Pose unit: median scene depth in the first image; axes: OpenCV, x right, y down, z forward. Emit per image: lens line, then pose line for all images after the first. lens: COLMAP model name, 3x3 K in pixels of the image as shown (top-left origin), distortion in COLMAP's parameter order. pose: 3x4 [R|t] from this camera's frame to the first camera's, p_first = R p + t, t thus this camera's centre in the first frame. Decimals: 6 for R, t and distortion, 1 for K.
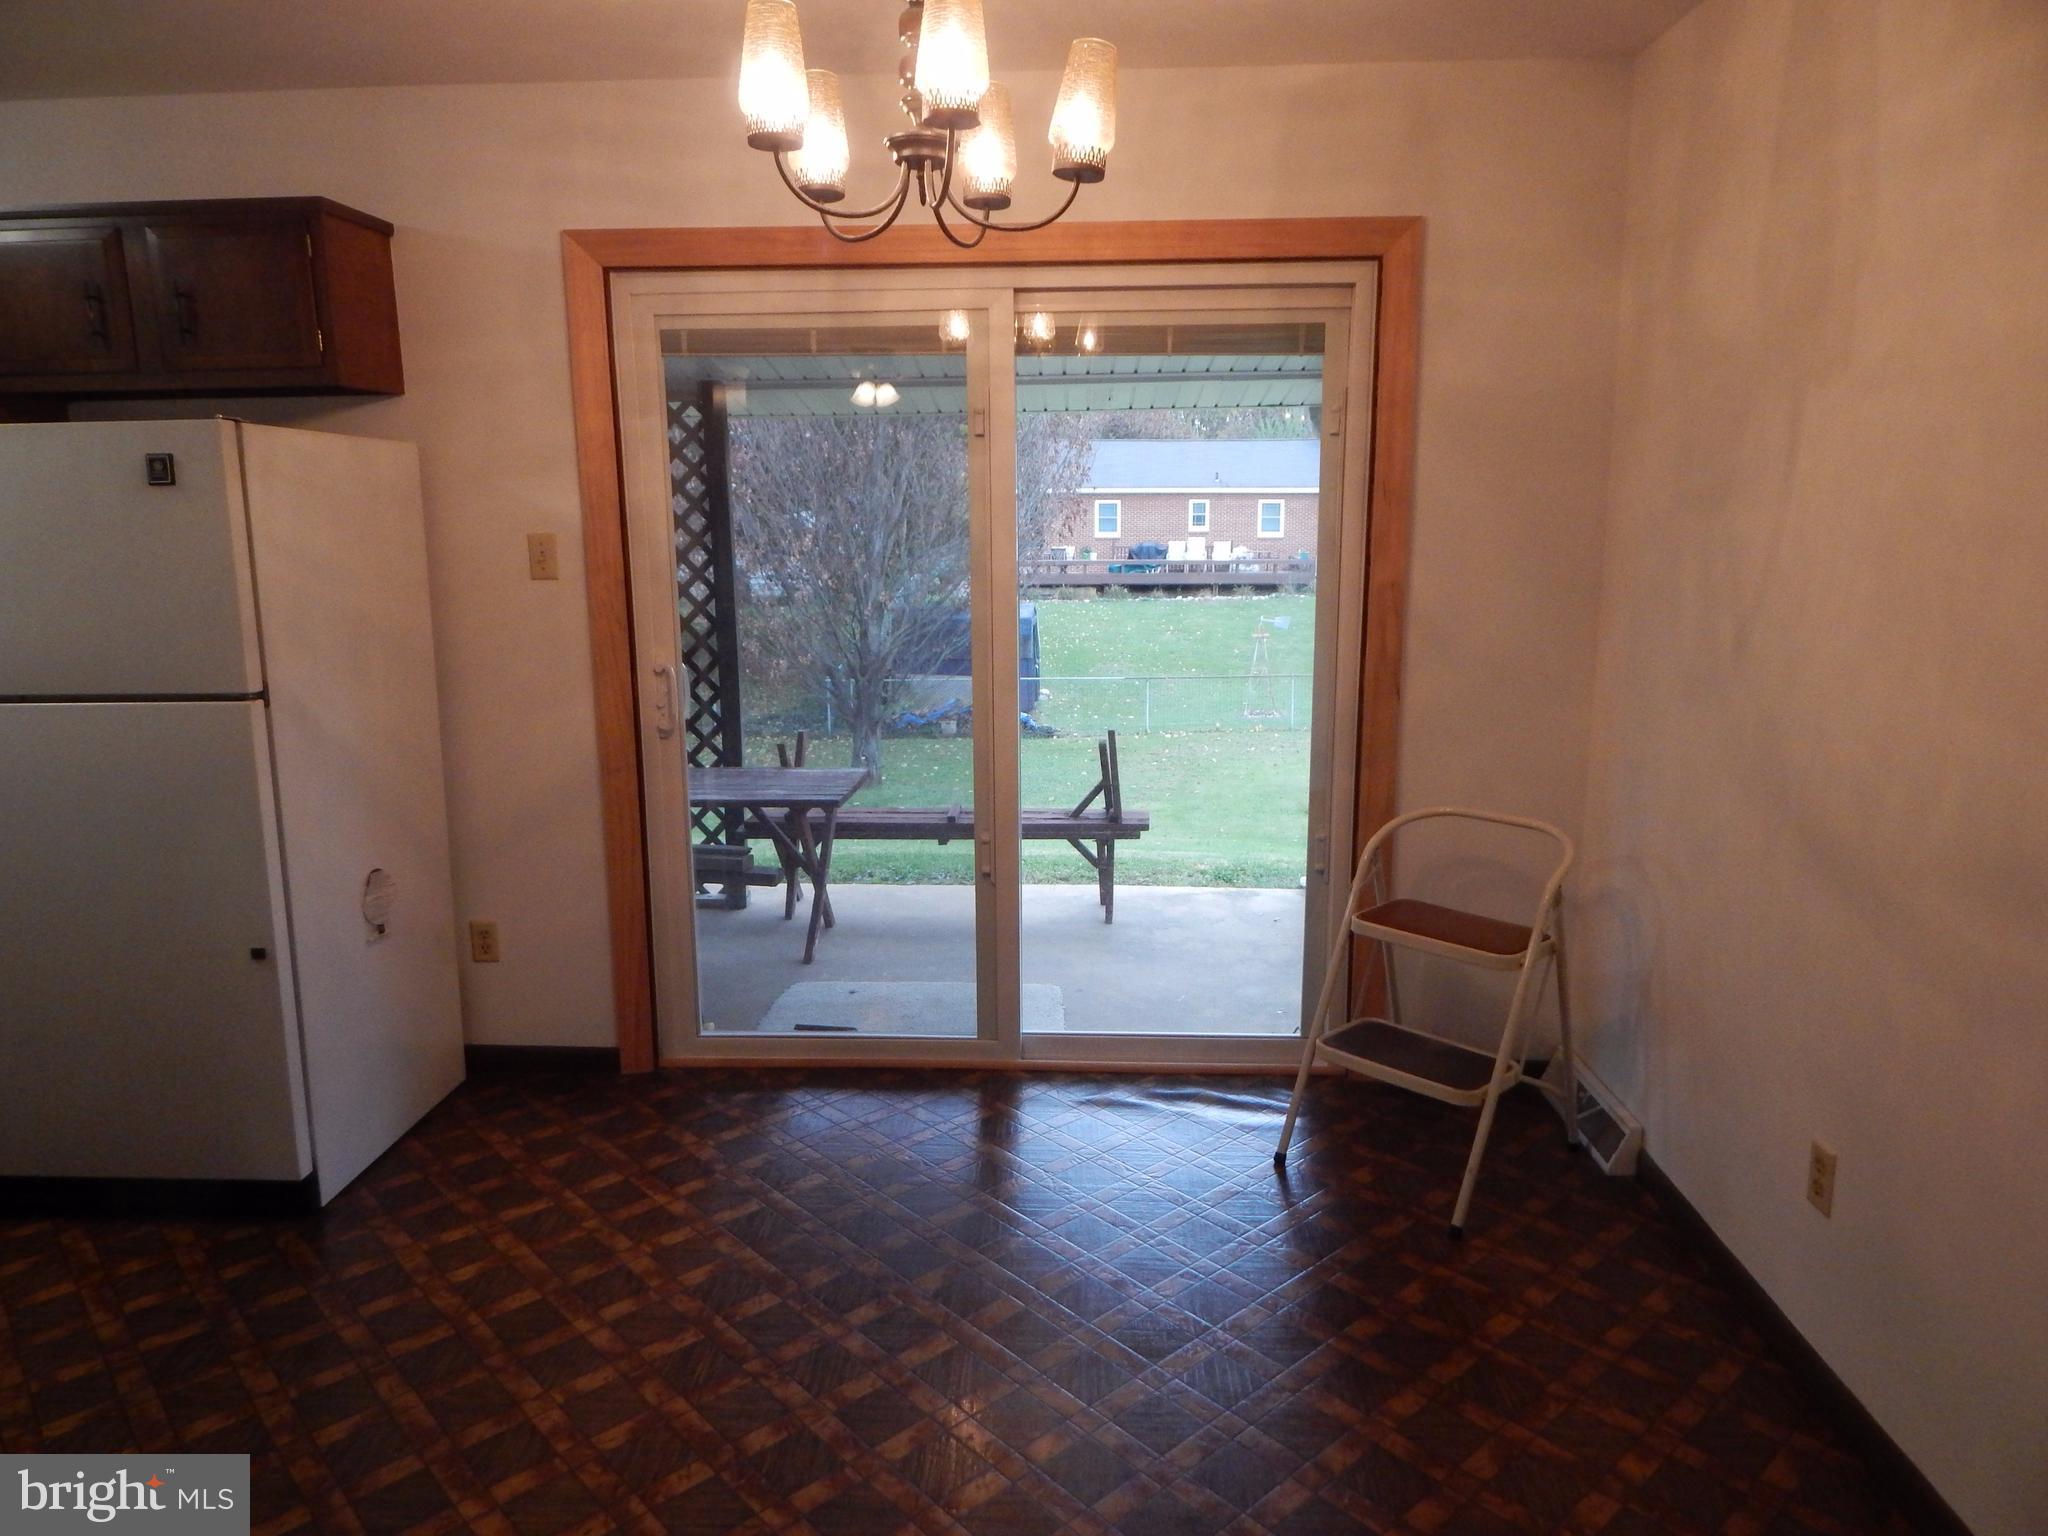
lens RADIAL K [[1388.3, 0, 1026.4], [0, 1388.3, 765.5], [0, 0, 1]] dist [-0.009056, 0.000691]
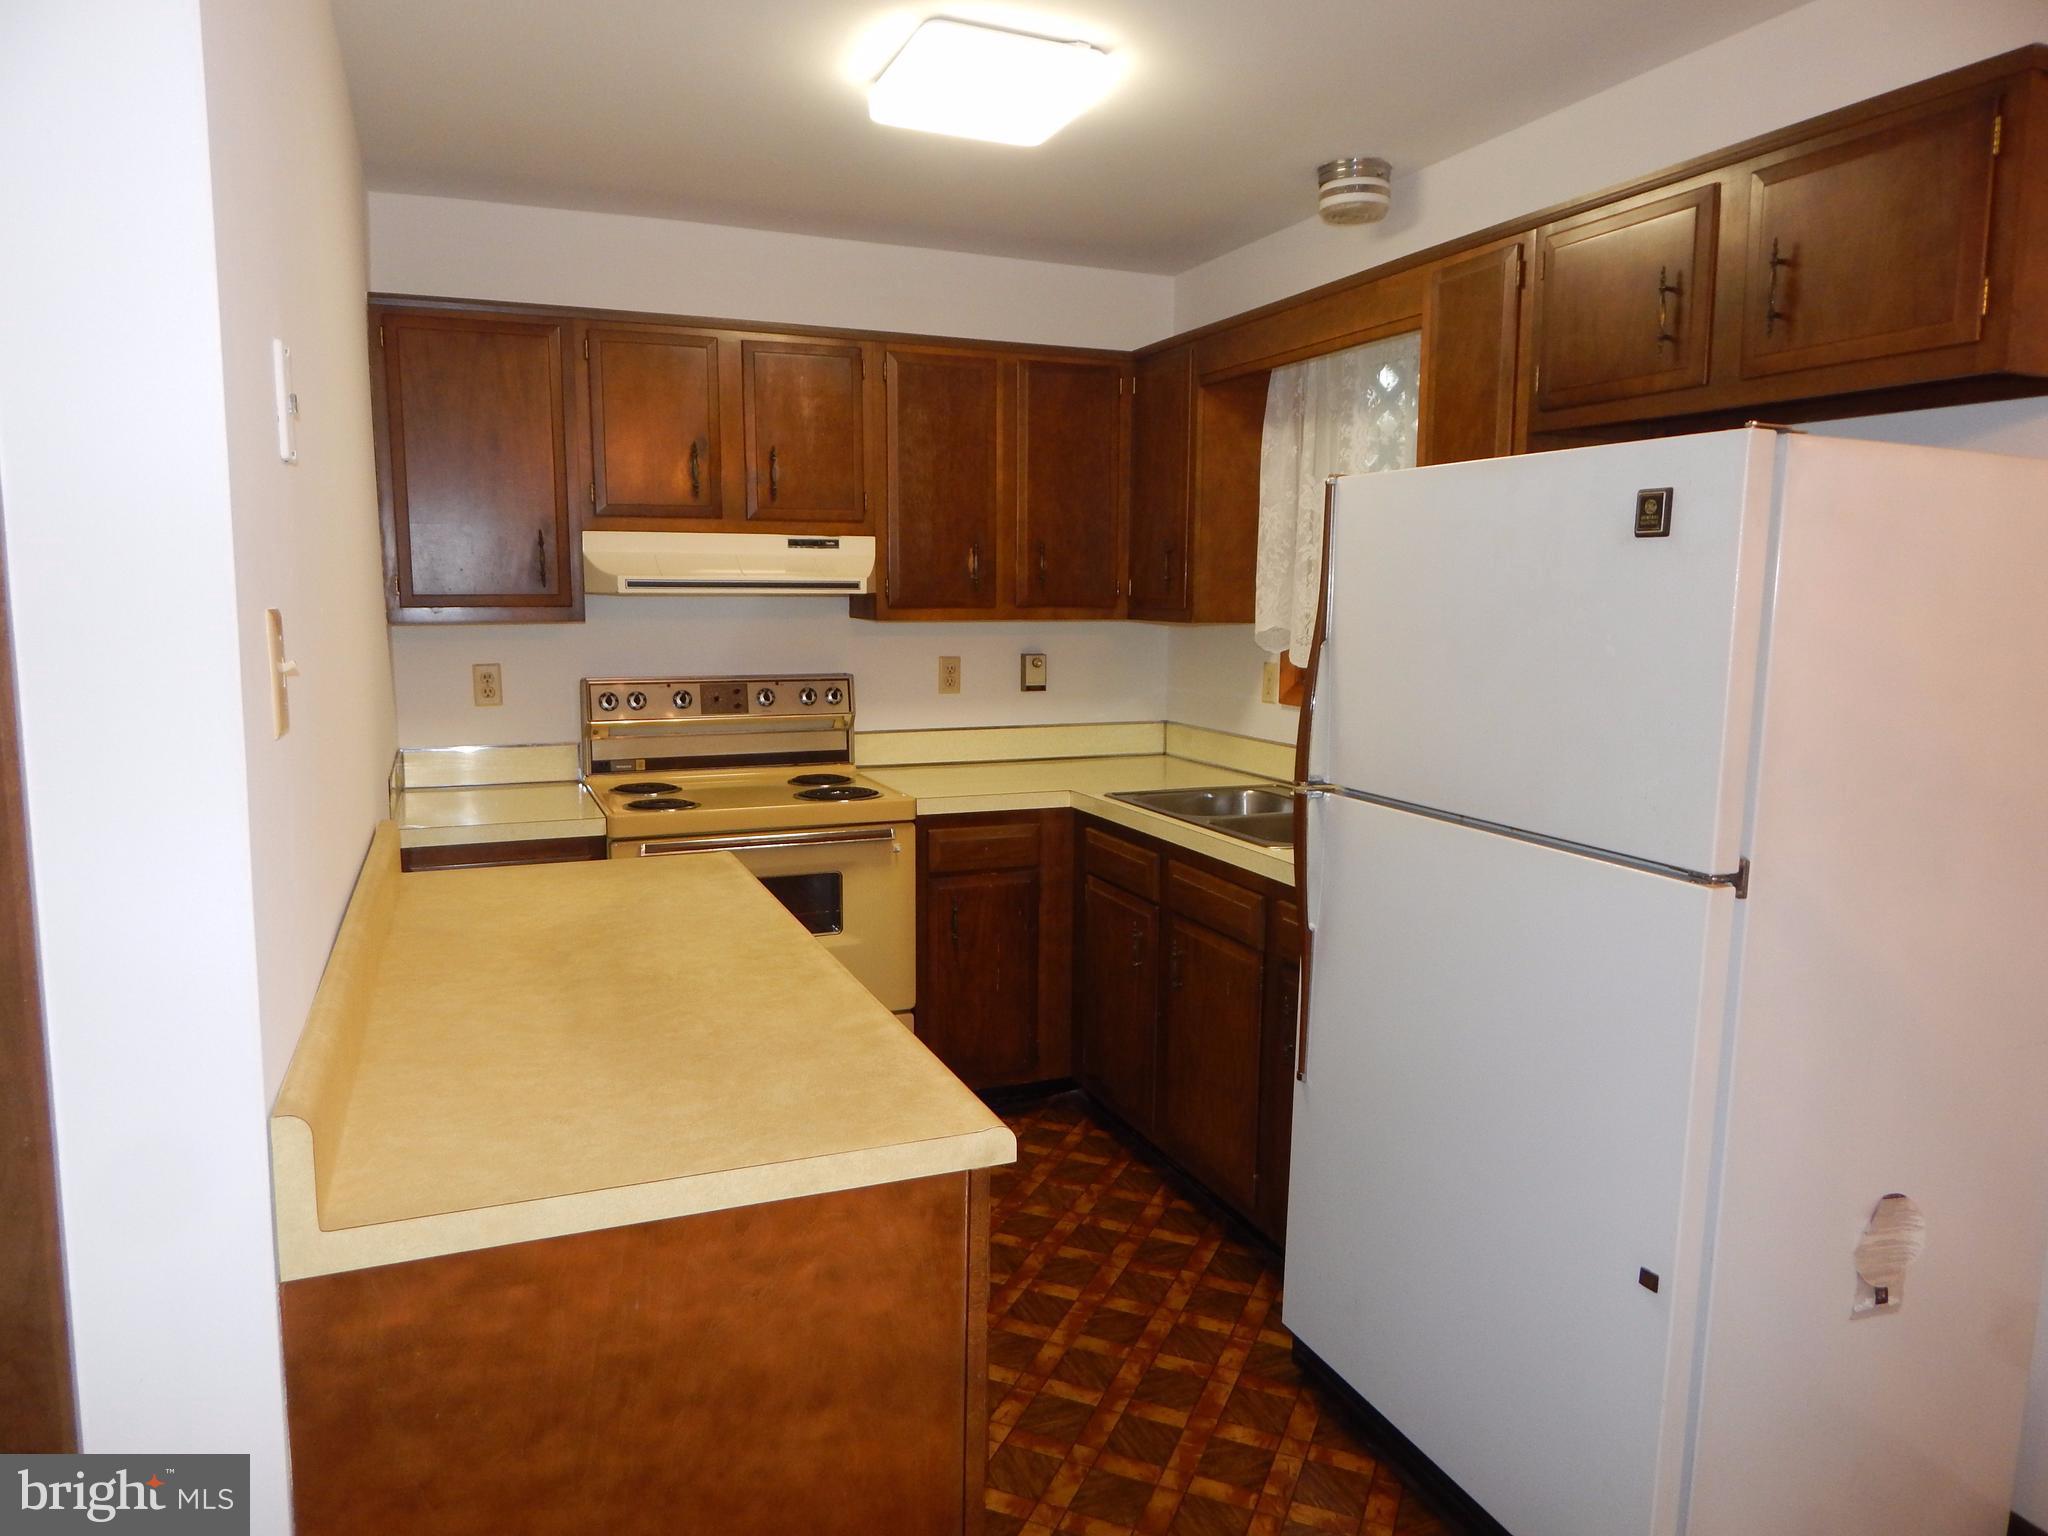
lens RADIAL K [[1388.3, 0, 1029.7], [0, 1388.3, 769.8], [0, 0, 1]] dist [-0.009056, 0.000691]
pose [[0.435011, 0.129745, -0.891028, -0.137405], [-0.180350, 0.982066, 0.054952, -0.068346], [0.882179, 0.136792, 0.450609, 0.405704]]
